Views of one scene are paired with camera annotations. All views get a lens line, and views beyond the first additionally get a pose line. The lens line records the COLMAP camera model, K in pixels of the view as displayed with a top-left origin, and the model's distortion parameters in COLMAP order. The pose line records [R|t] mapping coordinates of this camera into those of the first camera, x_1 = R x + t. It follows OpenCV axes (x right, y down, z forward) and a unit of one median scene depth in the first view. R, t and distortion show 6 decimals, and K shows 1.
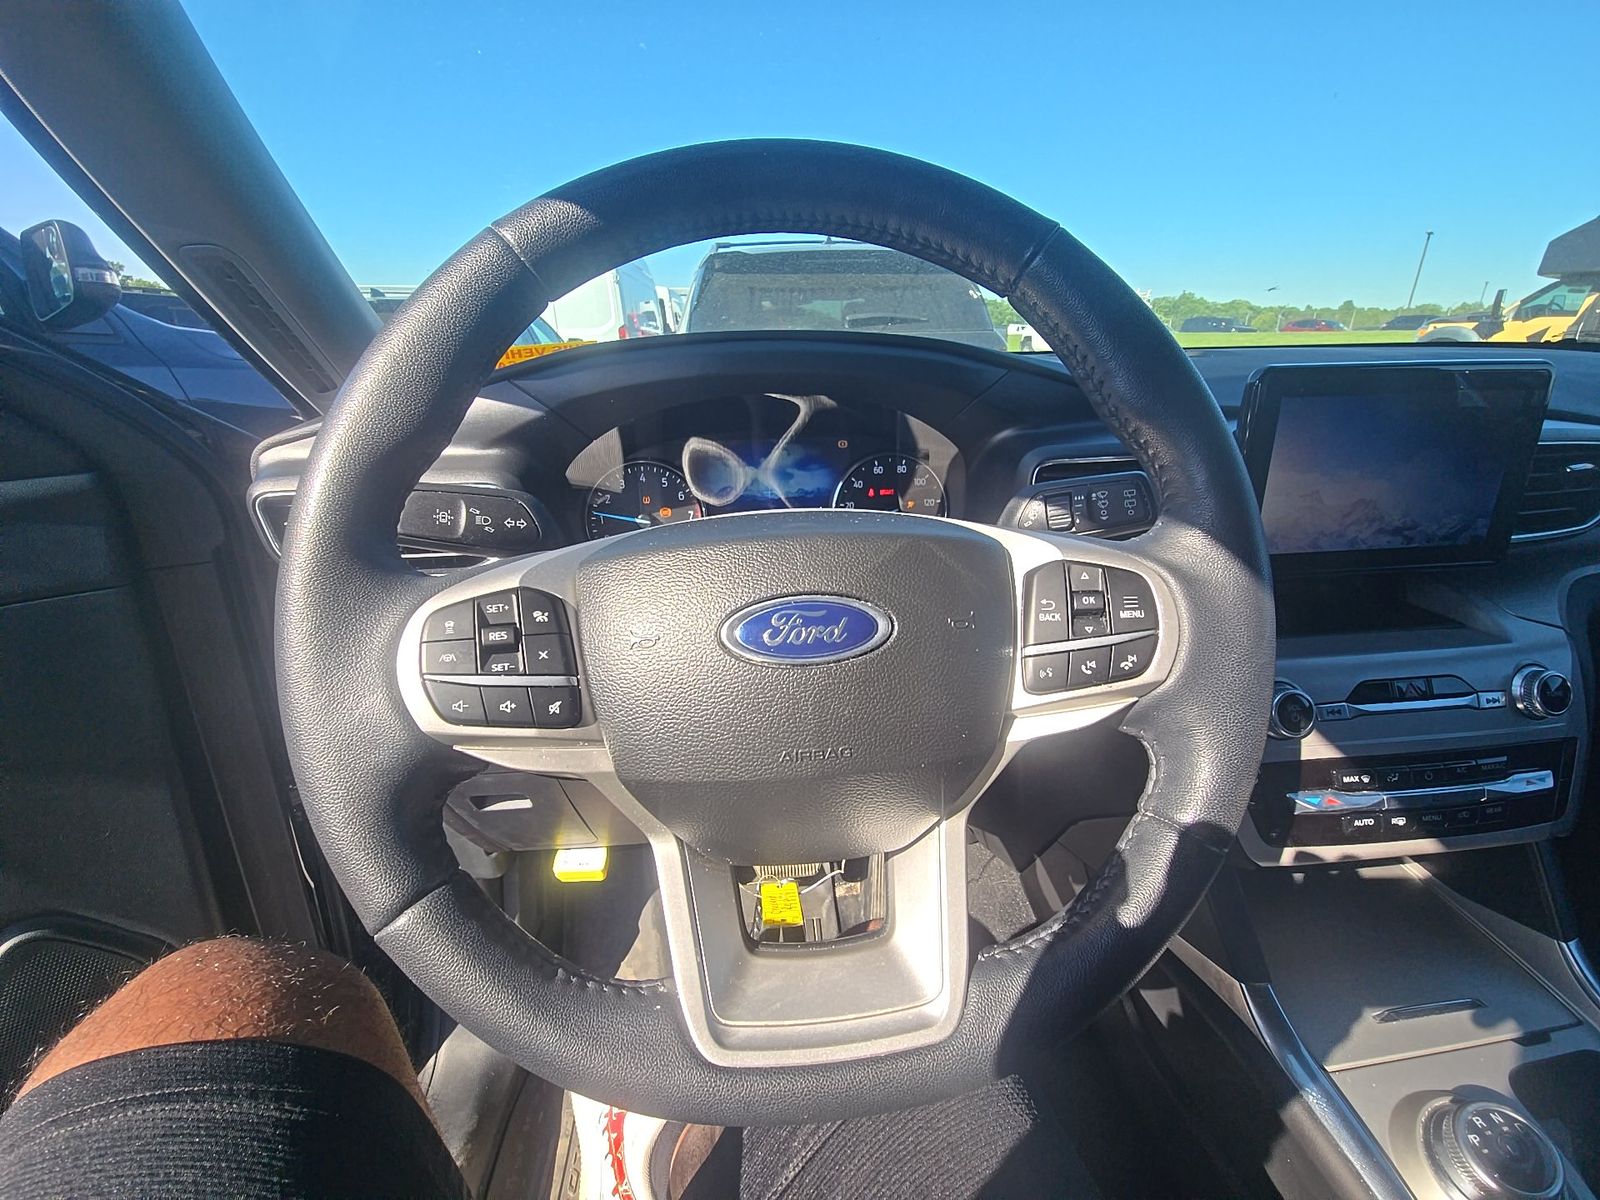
lens RADIAL K [[651.9, 0, 813.4], [0, 651.9, 596.4], [0, 0, 1]] dist [0.001377, -0.000944]
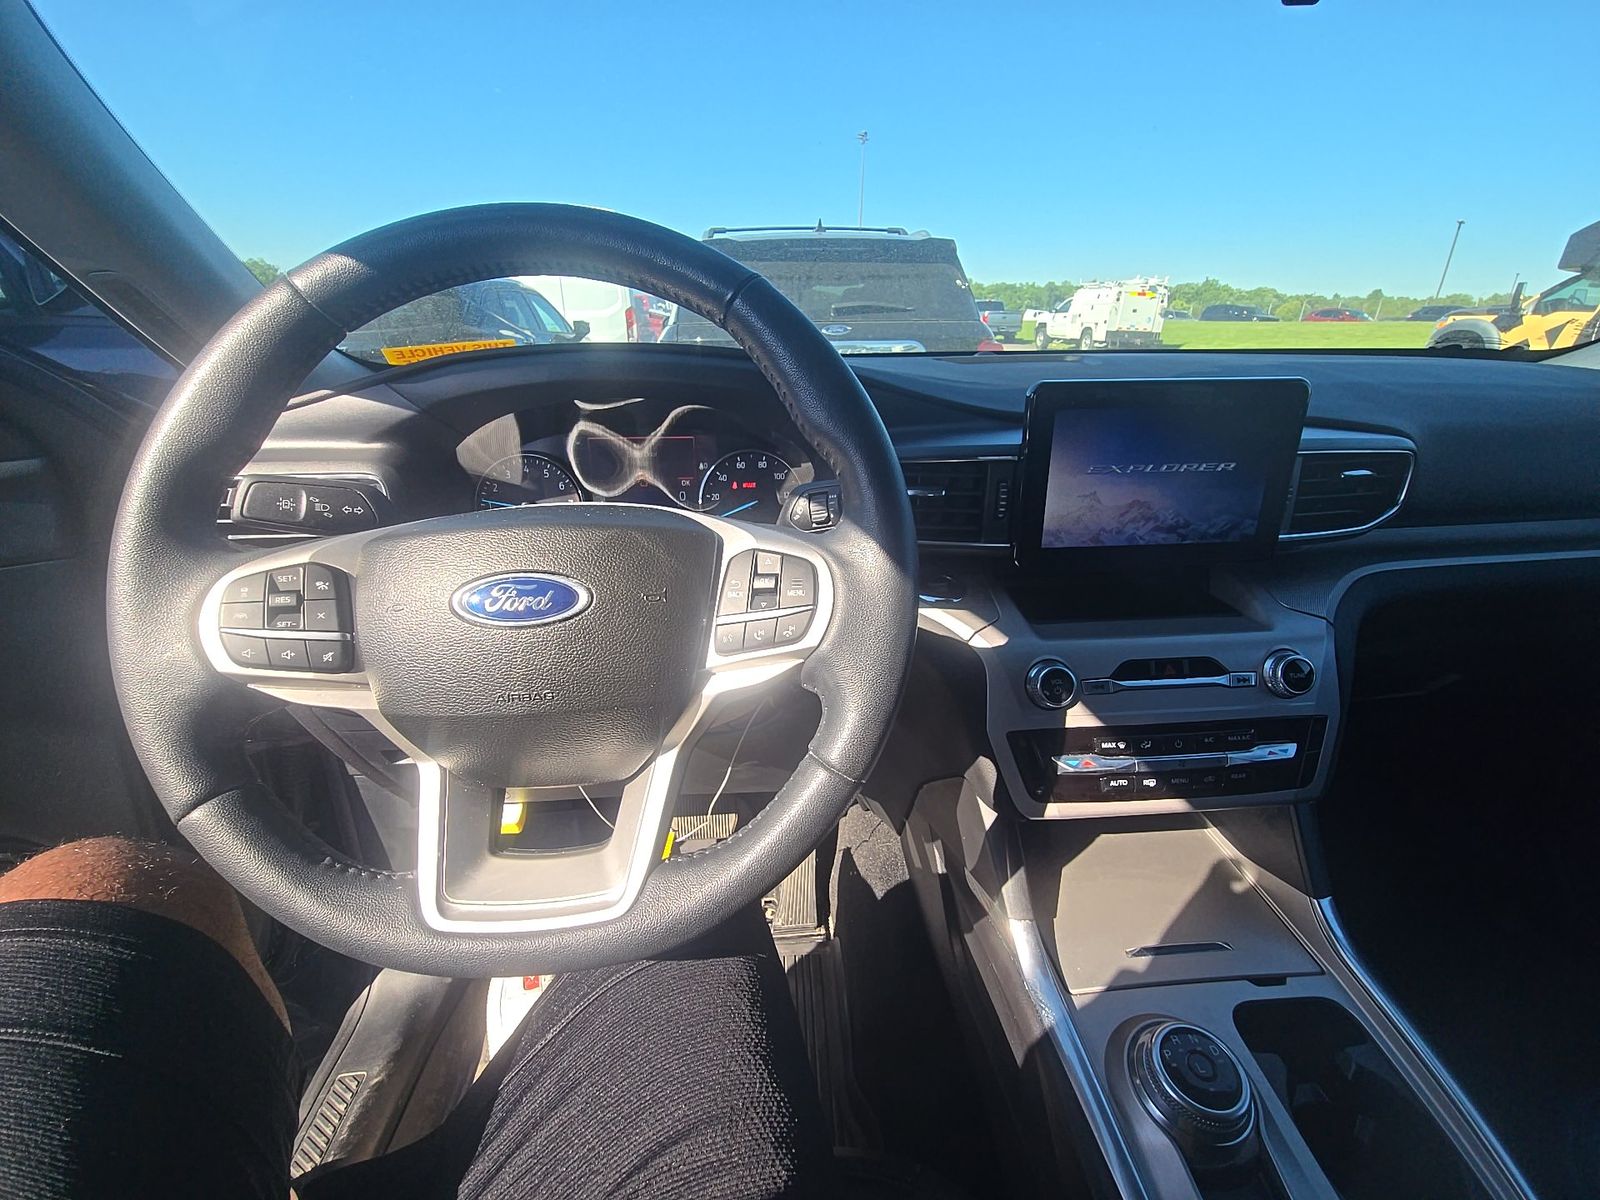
lens RADIAL K [[651.9, 0, 813.4], [0, 651.9, 596.4], [0, 0, 1]] dist [0.001377, -0.000944]
pose [[0.999713, 0.019033, -0.014551, 0.426085], [-0.018709, 0.999581, 0.022071, 0.004368], [0.014965, -0.021792, 0.999651, -0.196734]]
